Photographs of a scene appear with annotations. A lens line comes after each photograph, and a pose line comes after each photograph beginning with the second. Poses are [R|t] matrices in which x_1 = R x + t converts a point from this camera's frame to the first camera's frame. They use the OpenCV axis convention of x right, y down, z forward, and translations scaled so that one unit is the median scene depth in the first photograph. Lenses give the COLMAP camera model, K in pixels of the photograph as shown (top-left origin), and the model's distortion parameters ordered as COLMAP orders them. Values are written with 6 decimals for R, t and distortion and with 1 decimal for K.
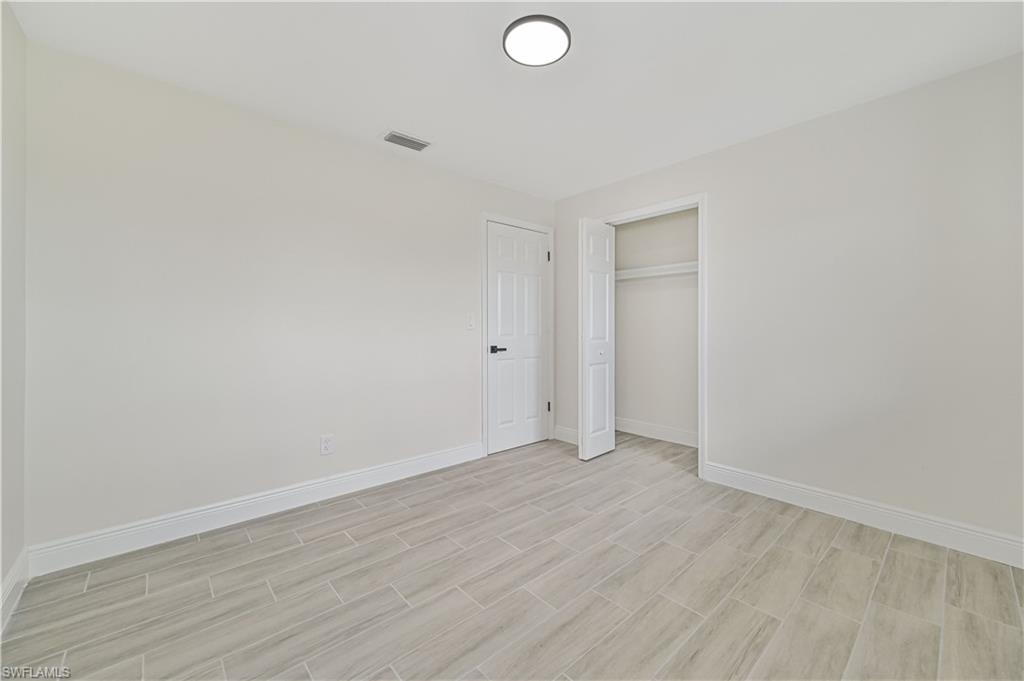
lens RADIAL K [[403.4, 0, 512.8], [0, 403.4, 337.6], [0, 0, 1]] dist [0.002068, 0.000189]
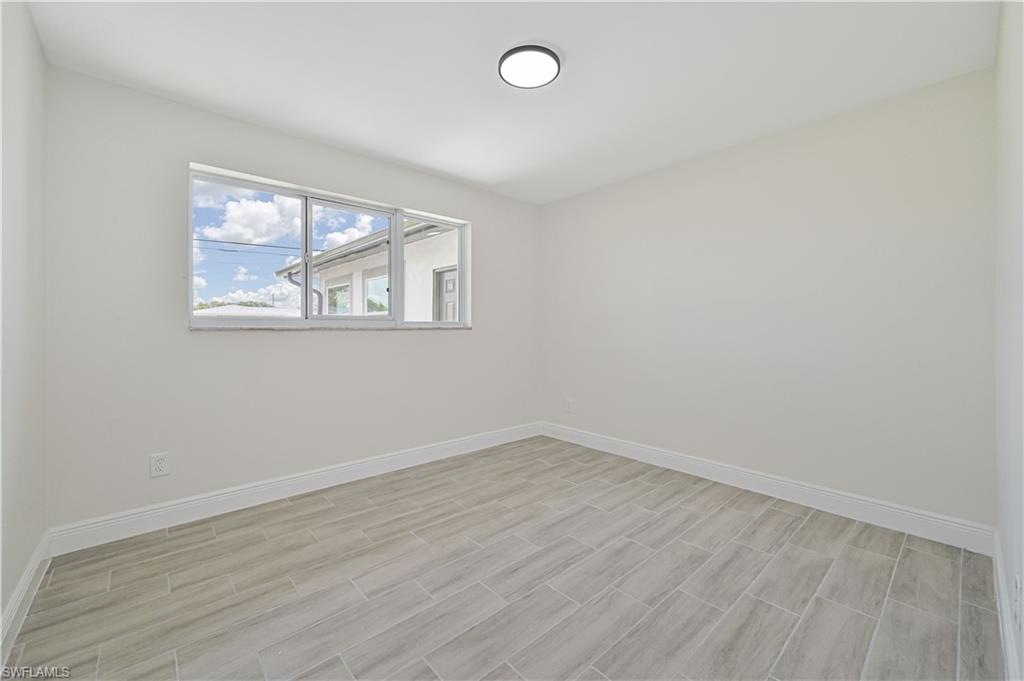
lens RADIAL K [[403.4, 0, 512.8], [0, 403.4, 337.6], [0, 0, 1]] dist [0.002068, 0.000189]
pose [[-0.999960, 0.000148, -0.008994, 0.108266], [-0.000292, 0.998805, 0.048869, -0.048937], [0.008990, 0.048869, -0.998765, 1.980503]]
